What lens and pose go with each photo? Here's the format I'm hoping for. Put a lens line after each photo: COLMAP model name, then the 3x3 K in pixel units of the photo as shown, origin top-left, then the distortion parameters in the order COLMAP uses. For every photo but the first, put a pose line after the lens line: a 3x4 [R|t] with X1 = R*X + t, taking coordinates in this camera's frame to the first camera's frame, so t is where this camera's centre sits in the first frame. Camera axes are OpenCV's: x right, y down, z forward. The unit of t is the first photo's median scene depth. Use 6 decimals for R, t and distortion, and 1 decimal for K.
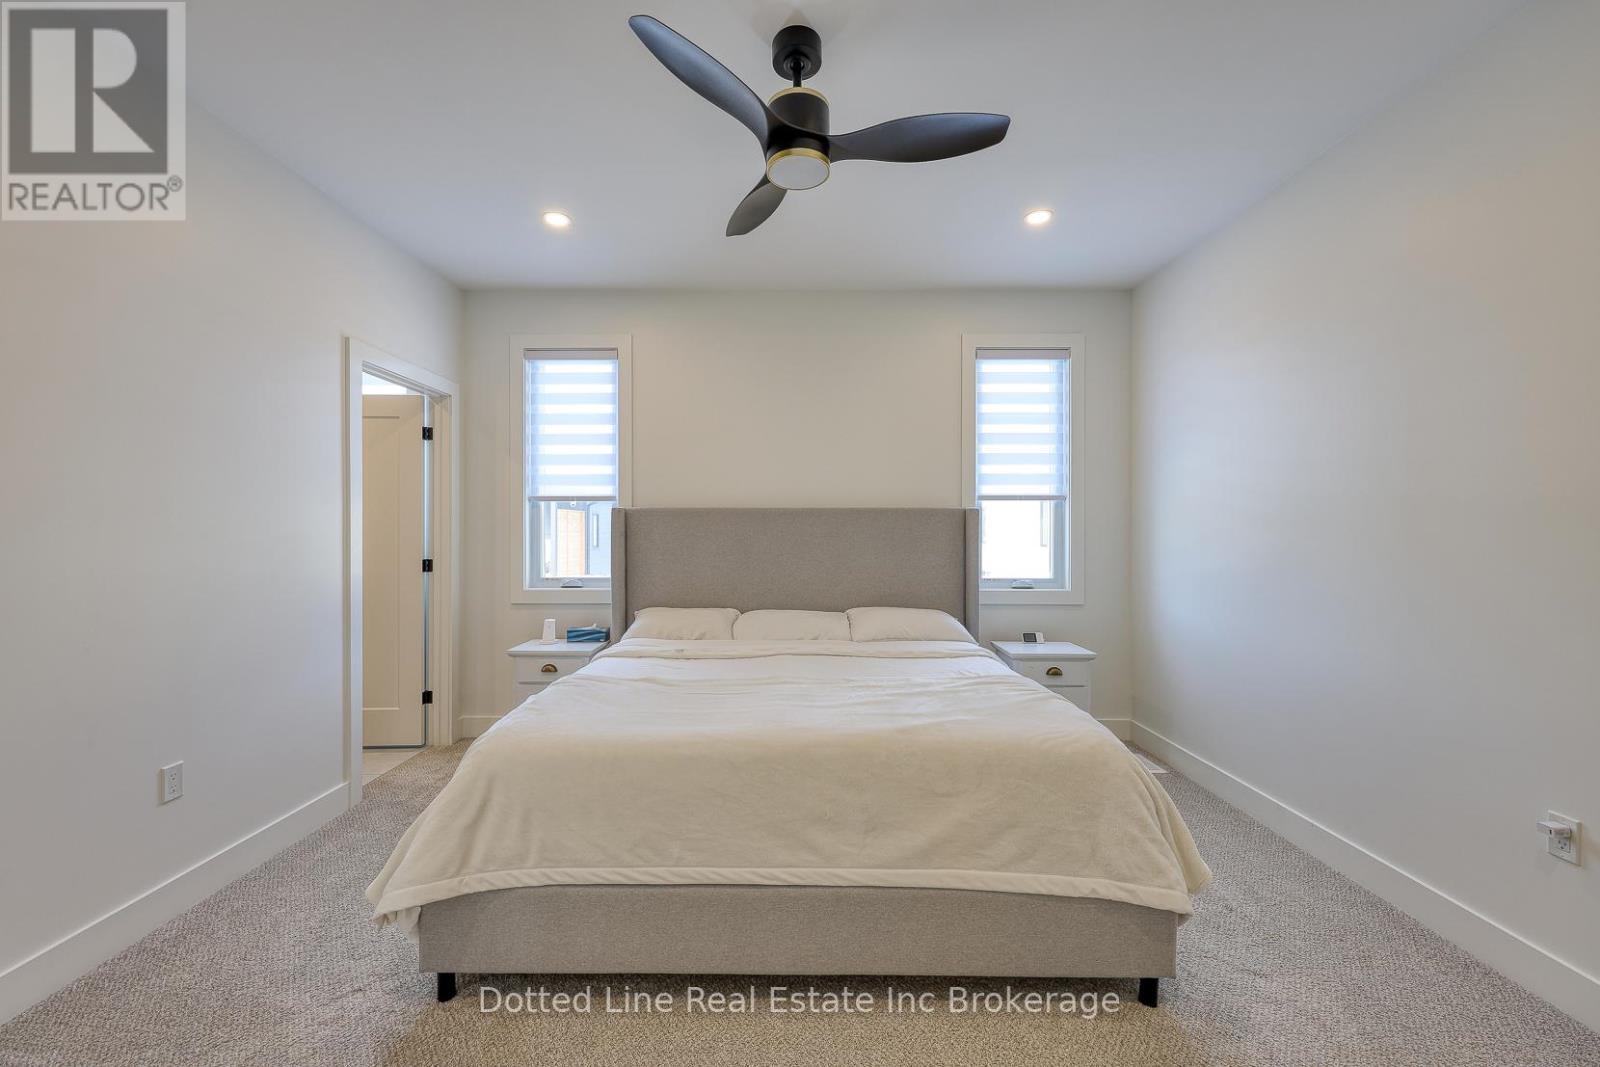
lens RADIAL K [[674.1, 0, 794.2], [0, 674.1, 536.7], [0, 0, 1]] dist [0.001658, 0.000221]
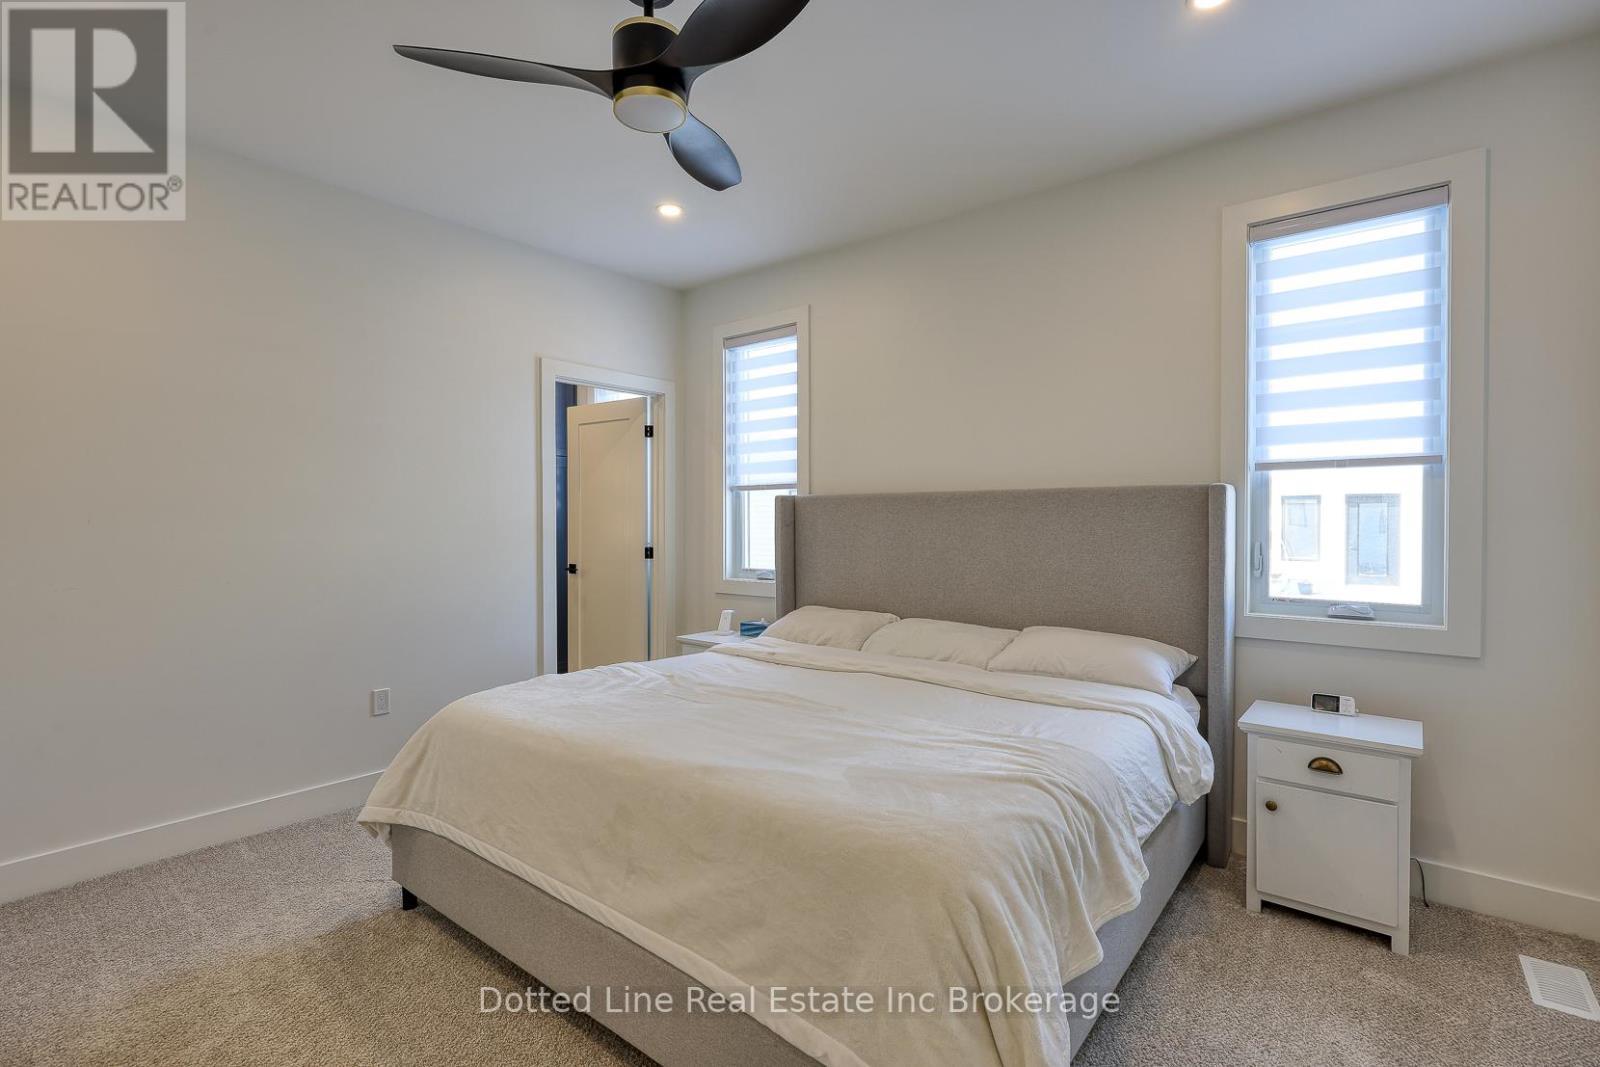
lens RADIAL K [[788.6, 0, 800.0], [0, 788.6, 533.5], [0, 0, 1]] dist [0.002902, 0.000232]
pose [[0.759158, 0.009496, -0.650837, 0.458712], [-0.002983, 0.999934, 0.011110, -0.003128], [0.650900, -0.006493, 0.759136, 0.189409]]
